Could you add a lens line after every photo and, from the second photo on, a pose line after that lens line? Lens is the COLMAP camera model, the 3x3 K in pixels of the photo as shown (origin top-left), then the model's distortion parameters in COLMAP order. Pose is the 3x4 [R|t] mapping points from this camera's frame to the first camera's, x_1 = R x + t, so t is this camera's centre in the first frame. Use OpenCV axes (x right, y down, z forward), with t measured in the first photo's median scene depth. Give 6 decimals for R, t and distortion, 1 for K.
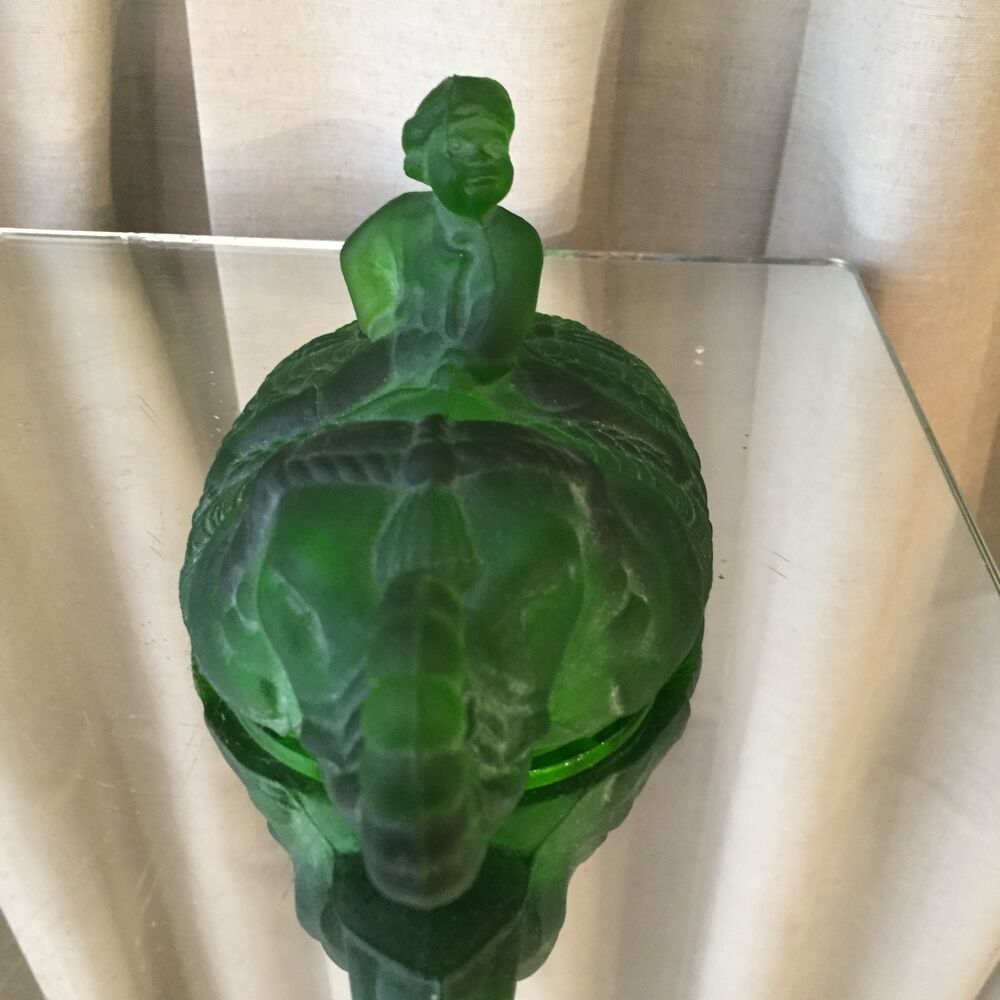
lens RADIAL K [[1173.9, 0, 500.0], [0, 1173.9, 500.0], [0, 0, 1]] dist [0.082613, -0.135630]
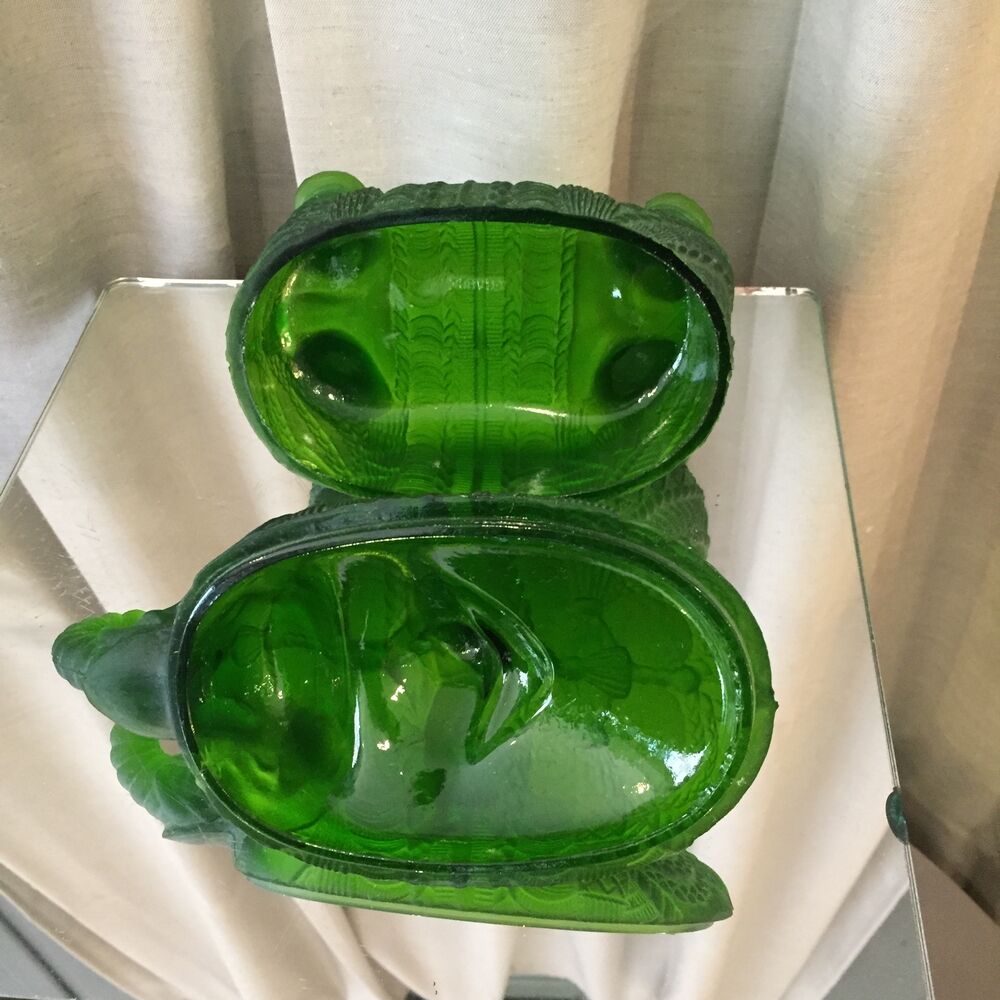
lens RADIAL K [[1161.3, 0, 500.0], [0, 1161.3, 500.0], [0, 0, 1]] dist [0.088091, -0.147971]
pose [[0.998381, -0.032518, -0.046677, 0.006847], [0.043091, 0.967971, 0.247337, -0.284558], [0.037139, -0.248948, 0.967804, -0.264500]]
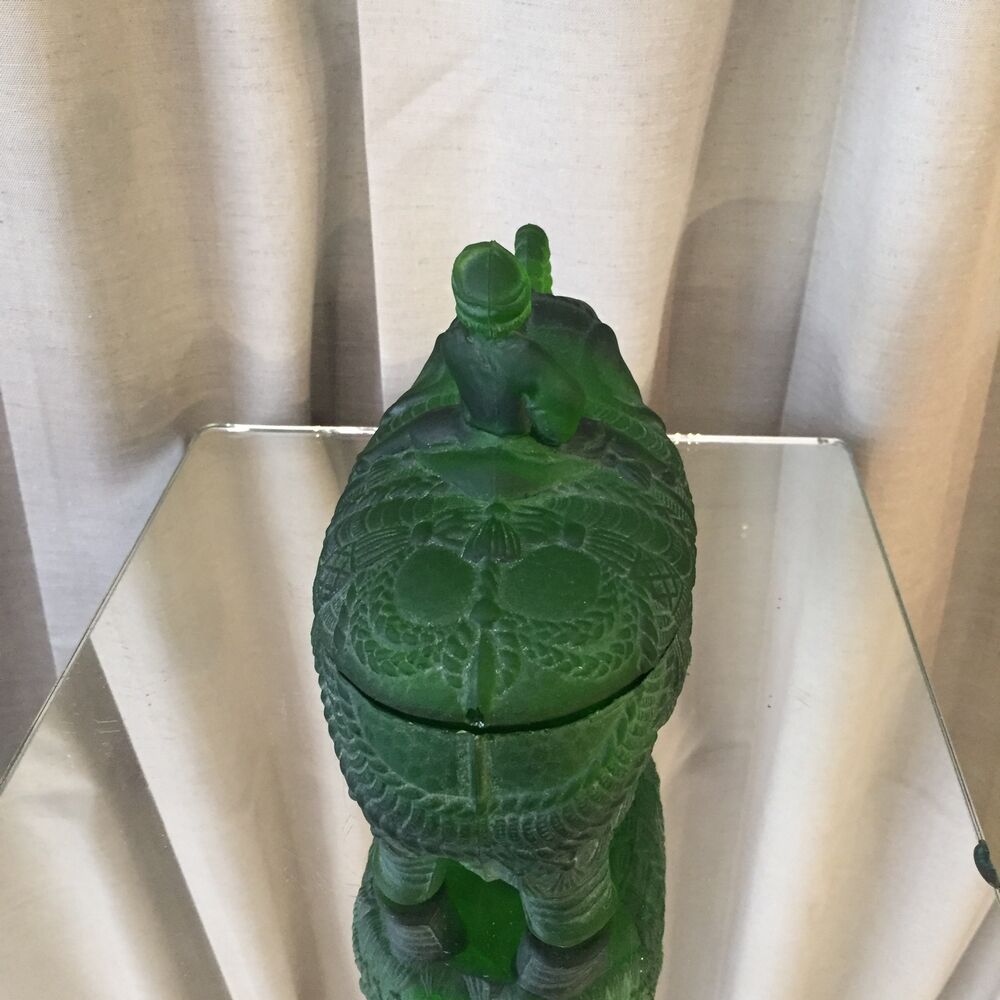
lens RADIAL K [[1161.3, 0, 500.0], [0, 1161.3, 500.0], [0, 0, 1]] dist [0.088091, -0.147971]
pose [[0.999660, -0.024405, -0.009188, -0.098068], [0.024608, 0.999439, 0.022738, -0.158433], [0.008628, -0.022957, 0.999699, -0.371400]]
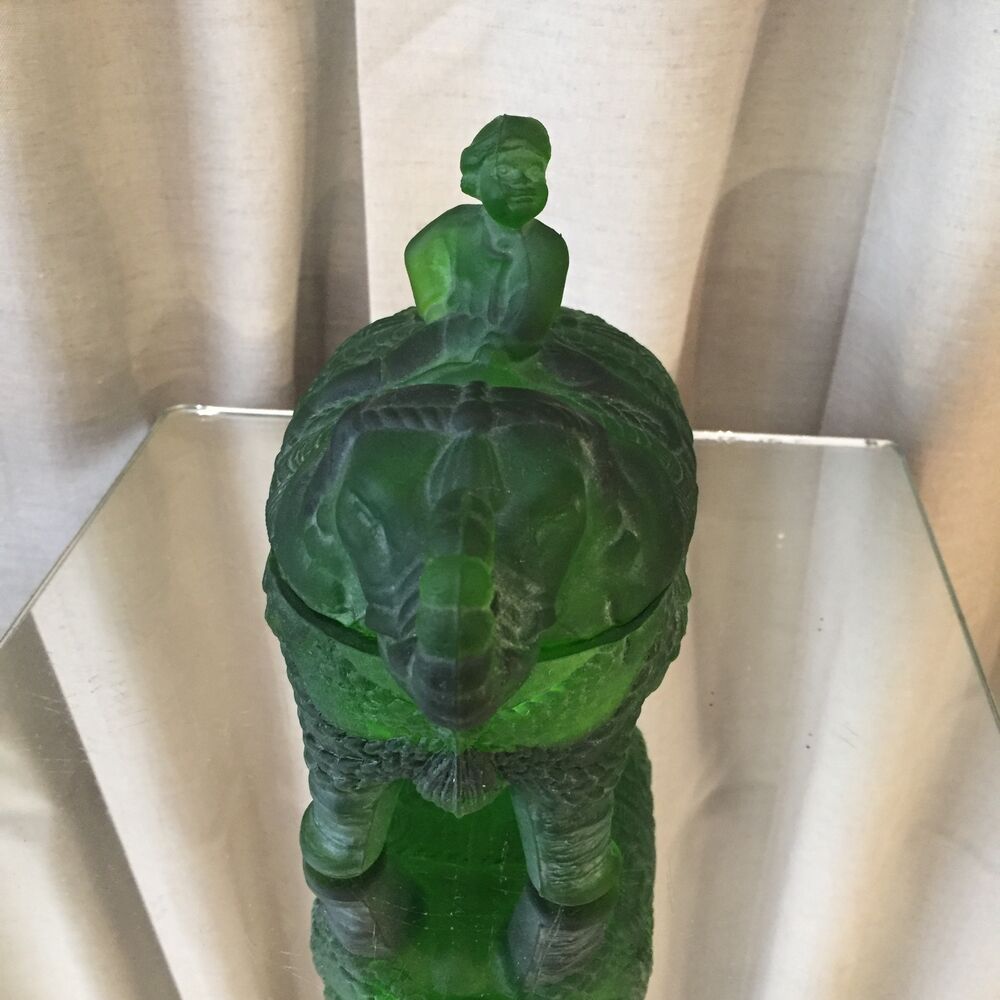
lens RADIAL K [[1161.3, 0, 500.0], [0, 1161.3, 500.0], [0, 0, 1]] dist [0.088091, -0.147971]
pose [[0.999591, 0.005671, -0.028026, -0.078694], [-0.005621, 0.999982, 0.001871, -0.130637], [0.028036, -0.001712, 0.999605, -0.217155]]
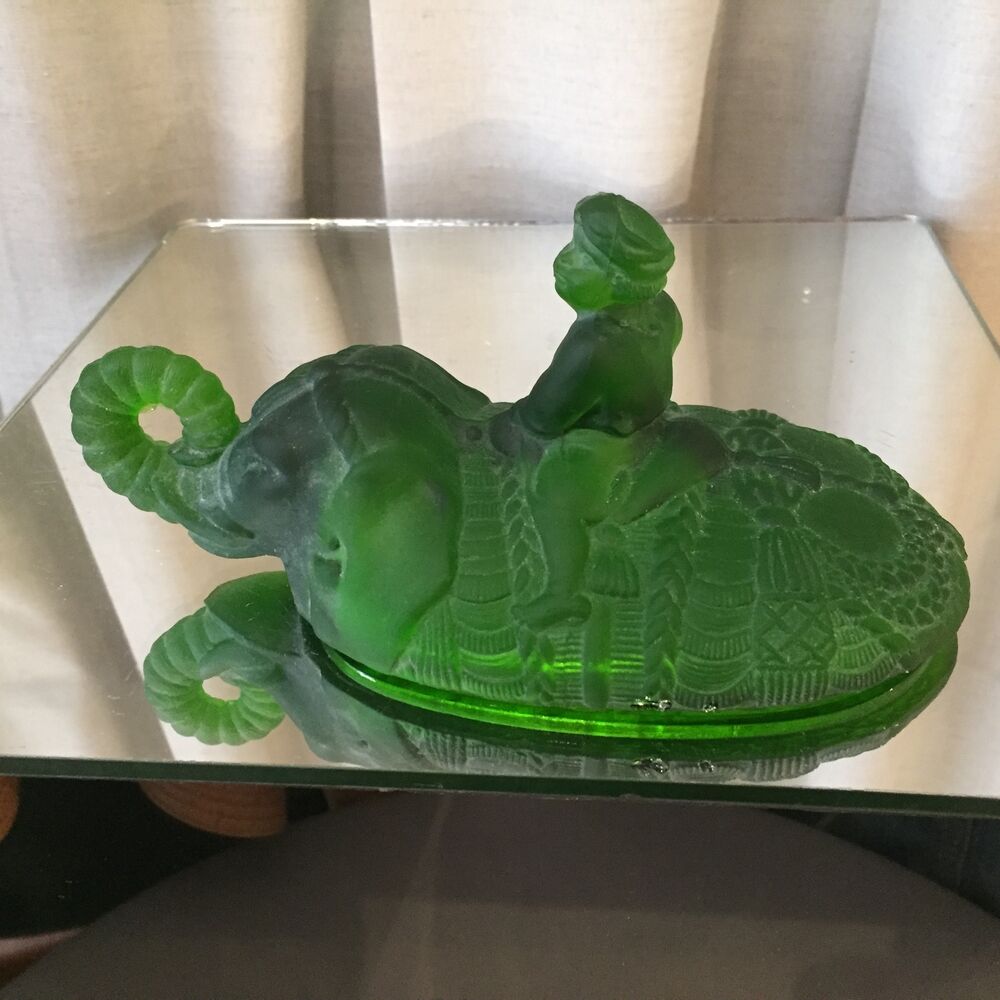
lens RADIAL K [[1161.3, 0, 500.0], [0, 1161.3, 500.0], [0, 0, 1]] dist [0.088091, -0.147971]
pose [[0.998768, -0.032352, -0.037623, -0.092429], [0.033029, 0.999301, 0.017520, 0.048746], [0.037030, -0.018741, 0.999138, -0.207015]]
